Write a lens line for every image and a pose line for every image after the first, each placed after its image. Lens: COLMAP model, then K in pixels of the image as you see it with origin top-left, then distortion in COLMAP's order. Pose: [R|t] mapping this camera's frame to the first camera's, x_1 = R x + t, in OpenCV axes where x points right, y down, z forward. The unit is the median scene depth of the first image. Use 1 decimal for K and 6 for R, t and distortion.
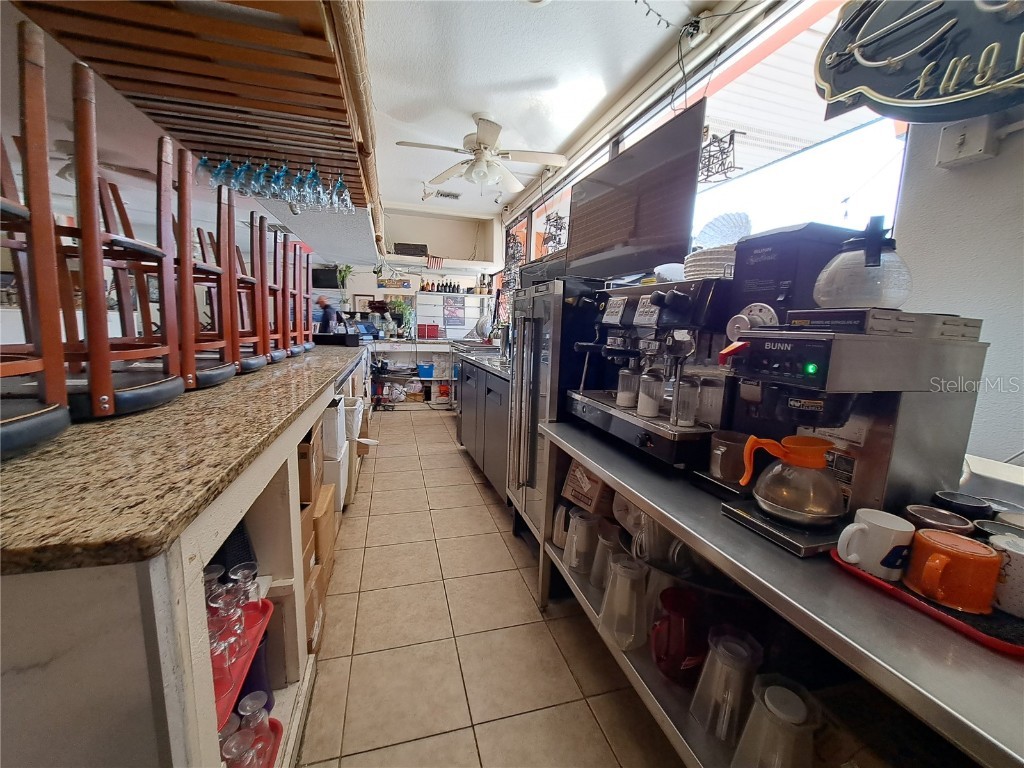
lens RADIAL K [[408.7, 0, 513.5], [0, 408.7, 385.7], [0, 0, 1]] dist [-0.013208, -0.000312]
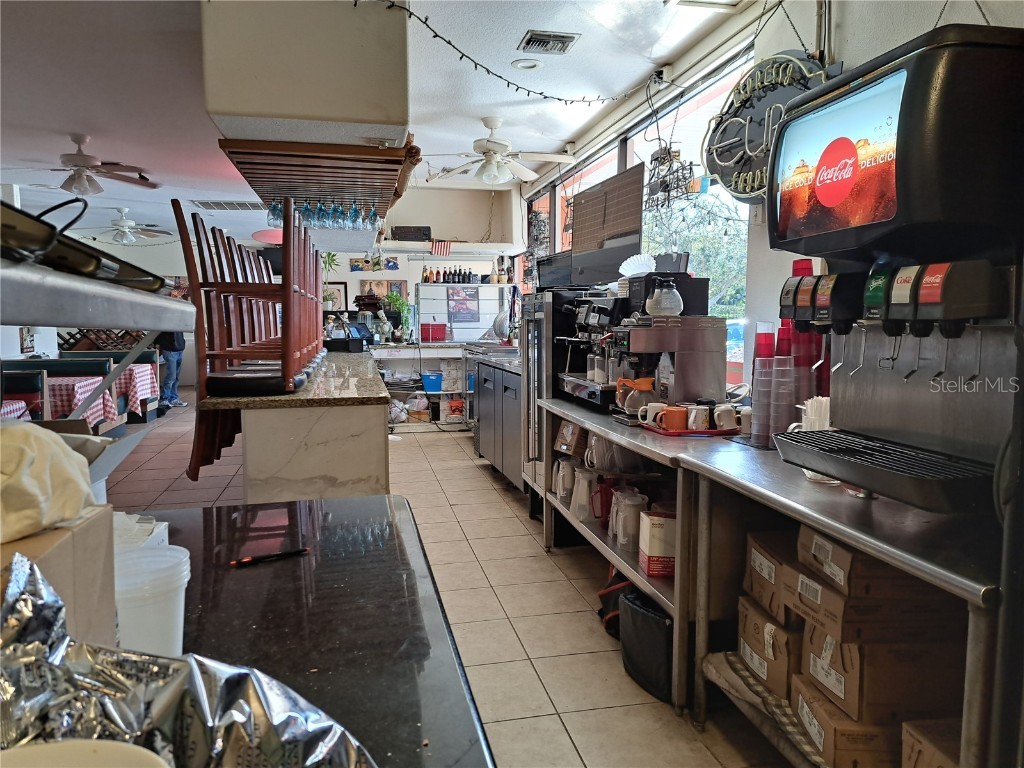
lens RADIAL K [[769.3, 0, 538.0], [0, 769.3, 384.3], [0, 0, 1]] dist [0.087287, -0.000356]
pose [[0.998428, -0.034069, -0.044503, 0.056398], [0.031460, 0.997816, -0.058077, 0.061091], [0.046384, 0.056585, 0.997320, -0.481977]]
